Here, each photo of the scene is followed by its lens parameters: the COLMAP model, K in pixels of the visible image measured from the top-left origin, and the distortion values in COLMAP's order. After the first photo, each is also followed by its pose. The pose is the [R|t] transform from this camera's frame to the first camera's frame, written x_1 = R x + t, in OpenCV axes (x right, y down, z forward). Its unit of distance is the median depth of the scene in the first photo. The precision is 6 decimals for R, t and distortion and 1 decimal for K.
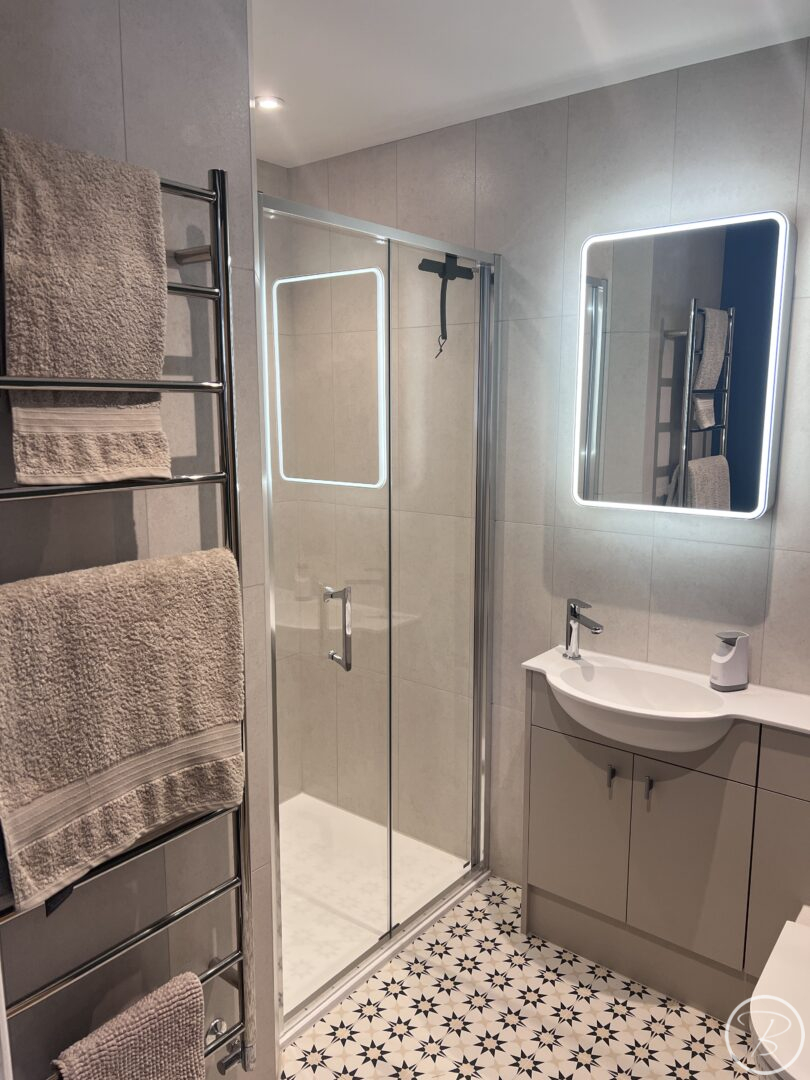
lens RADIAL K [[810.8, 0, 403.9], [0, 810.8, 542.7], [0, 0, 1]] dist [0.047245, -0.058900]
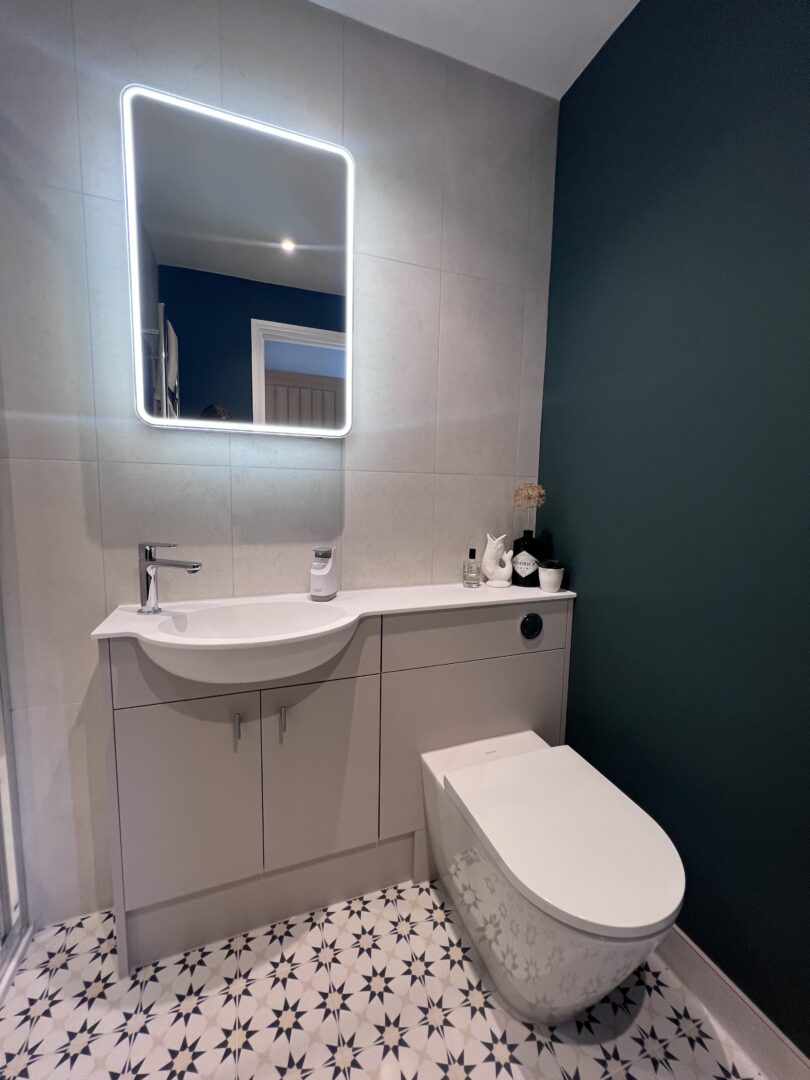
lens RADIAL K [[432.8, 0, 407.1], [0, 432.8, 537.2], [0, 0, 1]] dist [-0.004262, 0.001112]
pose [[0.513530, -0.083039, 0.854044, -0.035338], [0.124256, 0.992012, 0.021739, 0.092482], [-0.849027, 0.094957, 0.519746, 0.562930]]
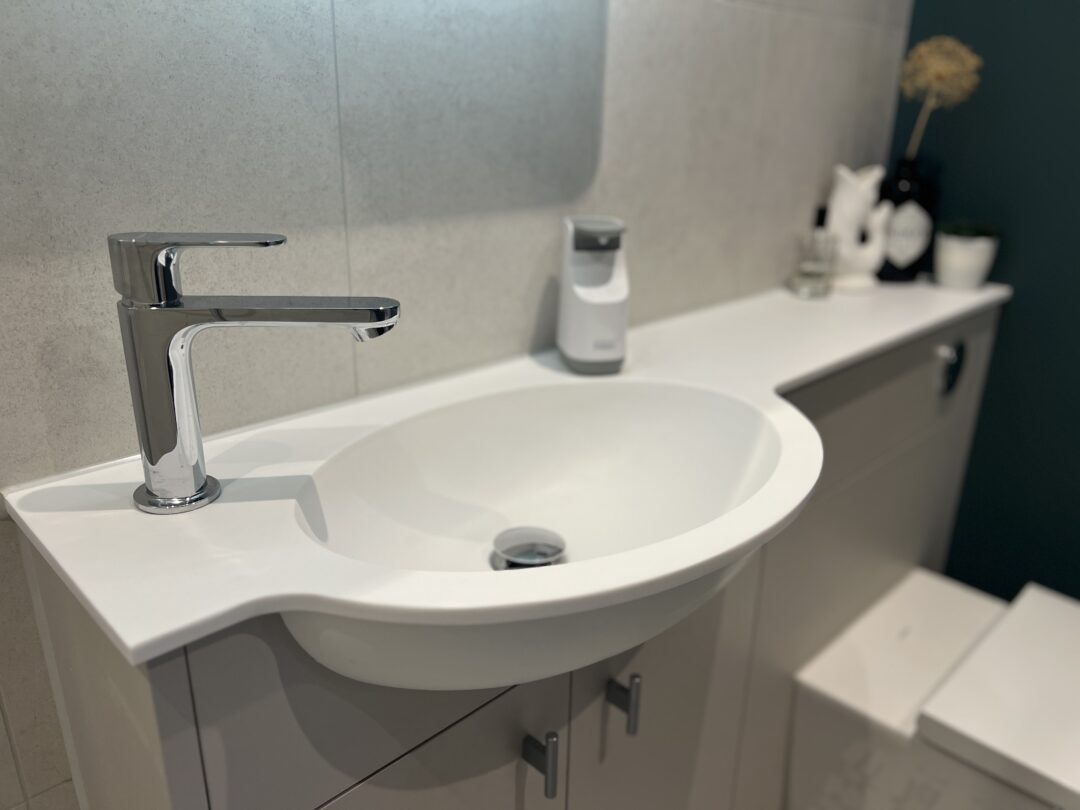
lens RADIAL K [[810.8, 0, 532.8], [0, 810.8, 408.0], [0, 0, 1]] dist [0.047245, -0.058900]
pose [[0.129232, -0.341193, 0.931067, 0.015019], [0.149868, 0.934876, 0.321787, 0.062551], [-0.980224, 0.097952, 0.171950, 0.911491]]
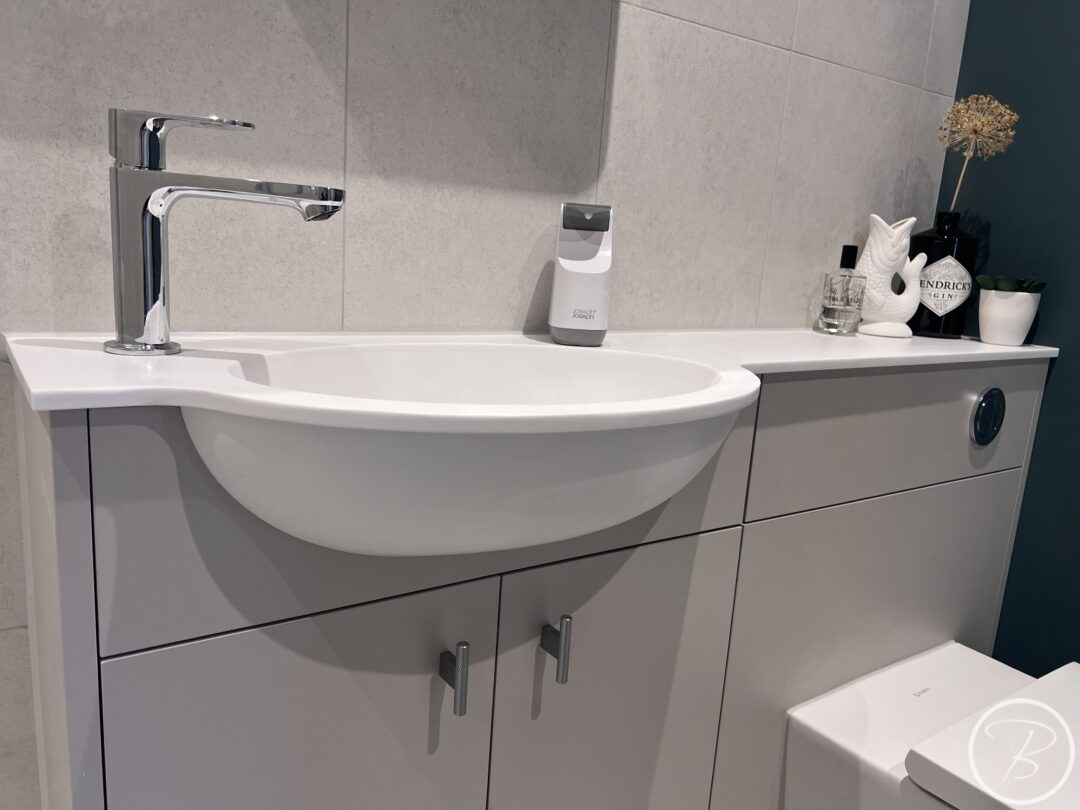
lens RADIAL K [[810.8, 0, 536.0], [0, 810.8, 411.4], [0, 0, 1]] dist [0.047245, -0.058900]
pose [[0.286302, -0.174923, 0.942037, -0.007902], [0.093247, 0.983613, 0.154303, 0.139579], [-0.953591, 0.043665, 0.297922, 0.850295]]
